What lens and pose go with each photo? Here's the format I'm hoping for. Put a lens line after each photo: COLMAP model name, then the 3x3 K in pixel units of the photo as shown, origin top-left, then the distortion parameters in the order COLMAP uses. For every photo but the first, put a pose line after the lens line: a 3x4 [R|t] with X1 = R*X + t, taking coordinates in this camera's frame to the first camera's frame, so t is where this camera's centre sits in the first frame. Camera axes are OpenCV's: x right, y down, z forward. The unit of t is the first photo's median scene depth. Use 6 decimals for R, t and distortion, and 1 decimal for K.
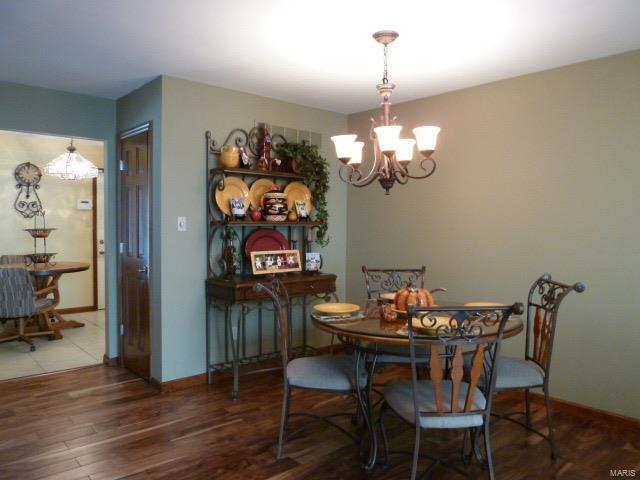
lens RADIAL K [[486.7, 0, 319.8], [0, 486.7, 240.6], [0, 0, 1]] dist [0.014719, 0.001109]
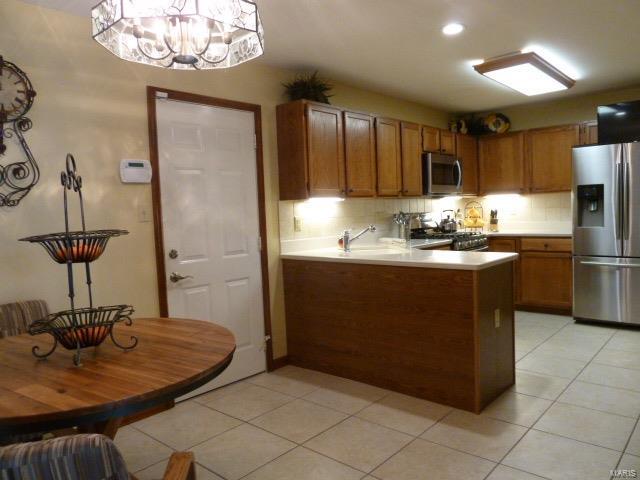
lens RADIAL K [[486.7, 0, 319.4], [0, 486.7, 239.6], [0, 0, 1]] dist [0.014719, 0.001109]
pose [[0.993430, -0.050115, 0.102887, -0.377727], [0.047535, 0.998494, 0.027379, -0.017668], [-0.104104, -0.022308, 0.994316, 0.569209]]
